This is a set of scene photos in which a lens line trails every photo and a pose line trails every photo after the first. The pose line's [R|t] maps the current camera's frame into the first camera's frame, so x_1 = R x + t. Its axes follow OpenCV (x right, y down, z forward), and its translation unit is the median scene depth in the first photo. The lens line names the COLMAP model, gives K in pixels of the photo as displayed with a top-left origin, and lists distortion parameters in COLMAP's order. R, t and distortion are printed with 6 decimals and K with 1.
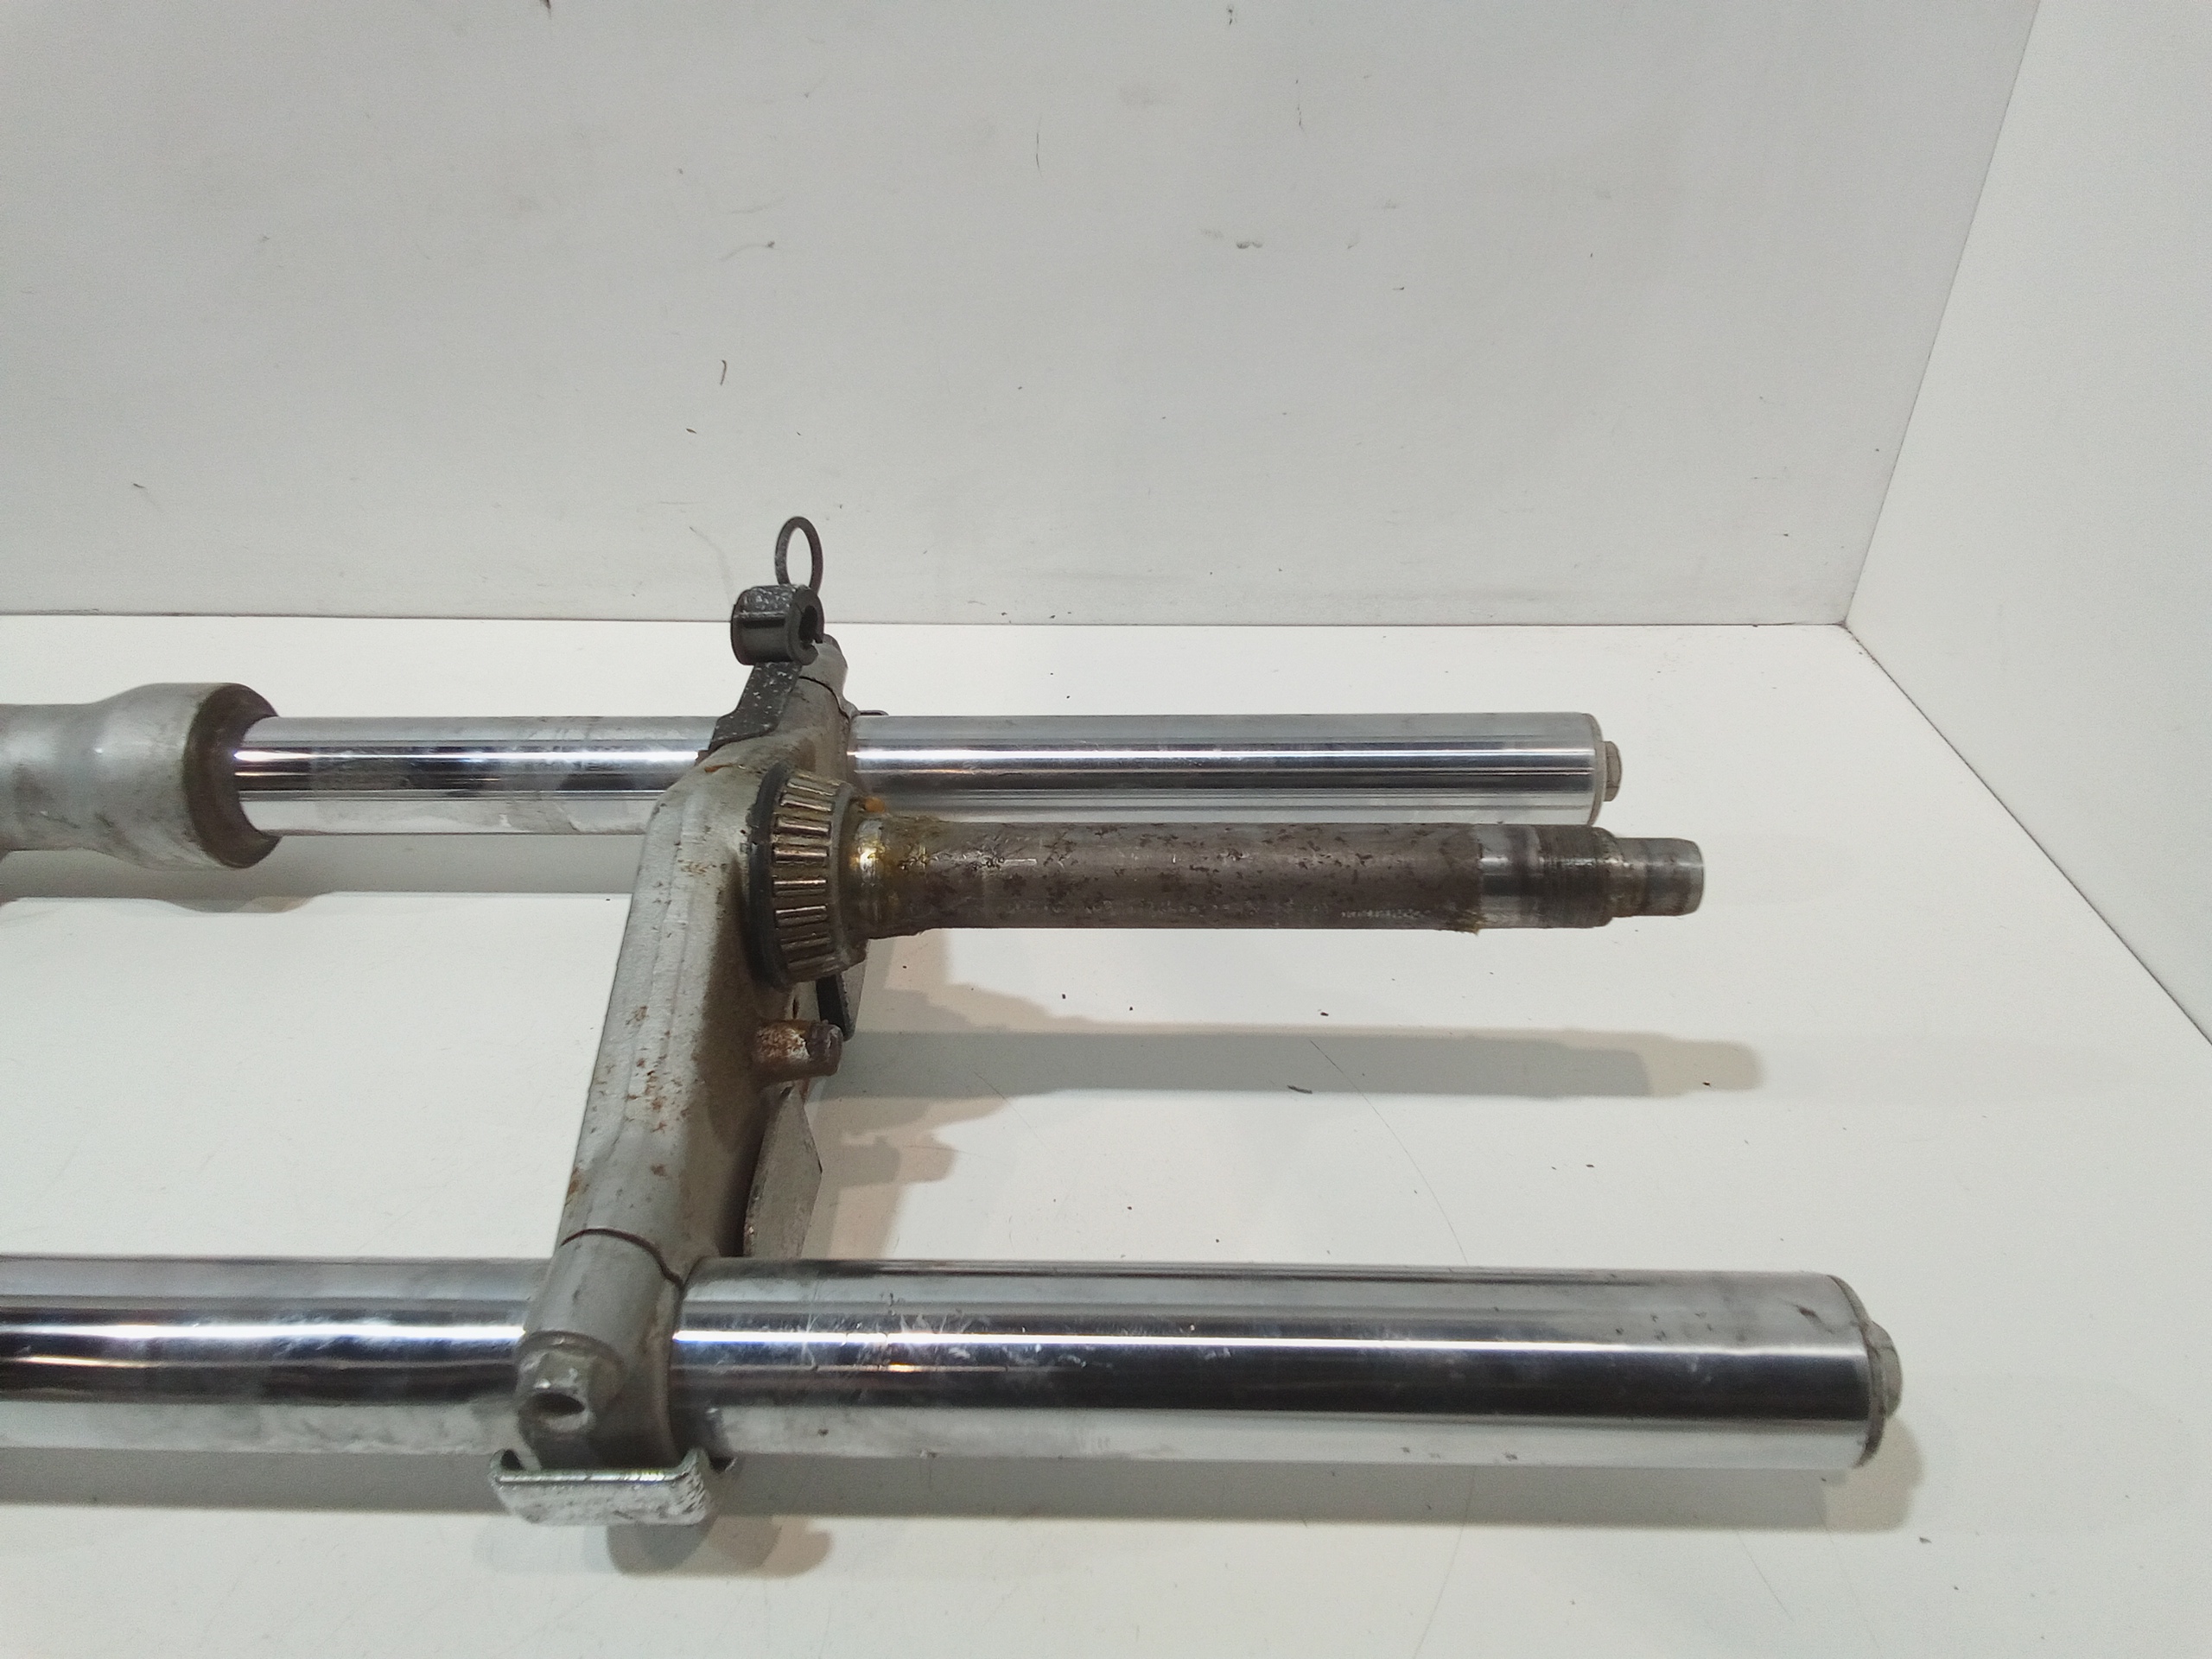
lens RADIAL K [[1573.0, 0, 1097.2], [0, 1573.0, 824.1], [0, 0, 1]] dist [0.099427, -0.135112]
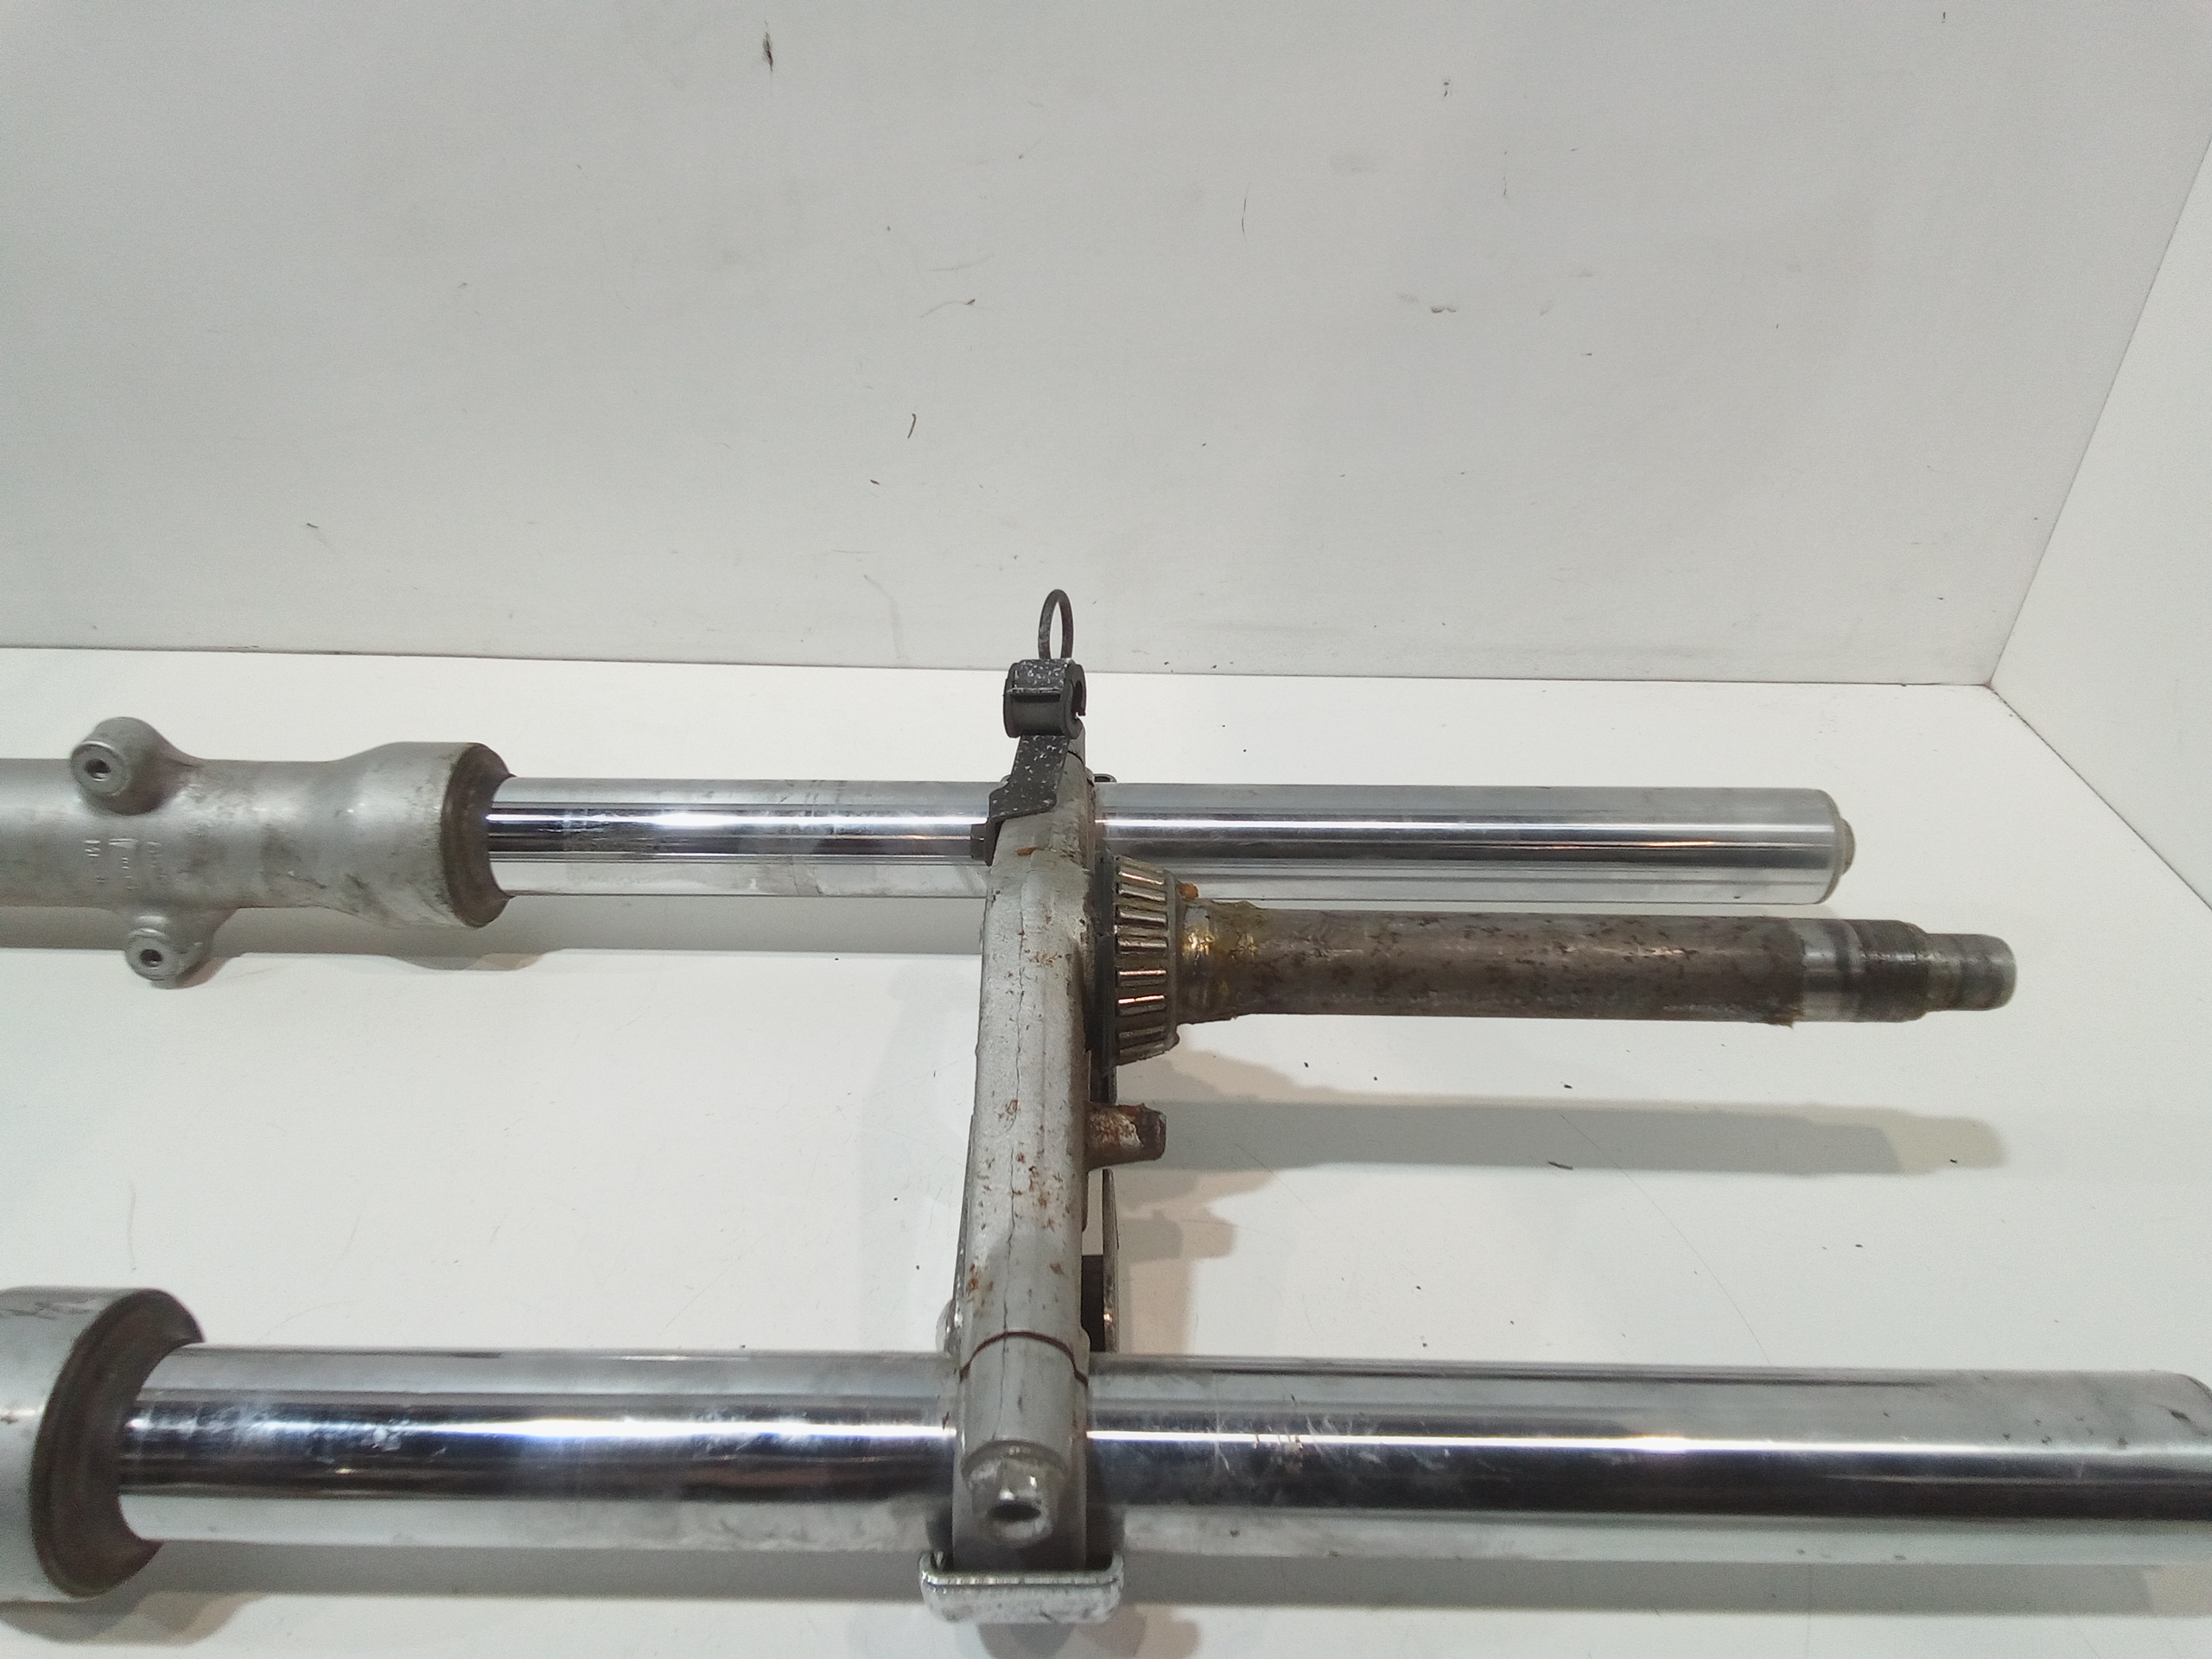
lens RADIAL K [[1572.7, 0, 1106.0], [0, 1572.7, 829.5], [0, 0, 1]] dist [0.100469, -0.139670]
pose [[0.999545, 0.011673, 0.027798, -0.231085], [-0.011783, 0.999923, 0.003781, -0.056453], [-0.027752, -0.004107, 0.999606, -0.010496]]
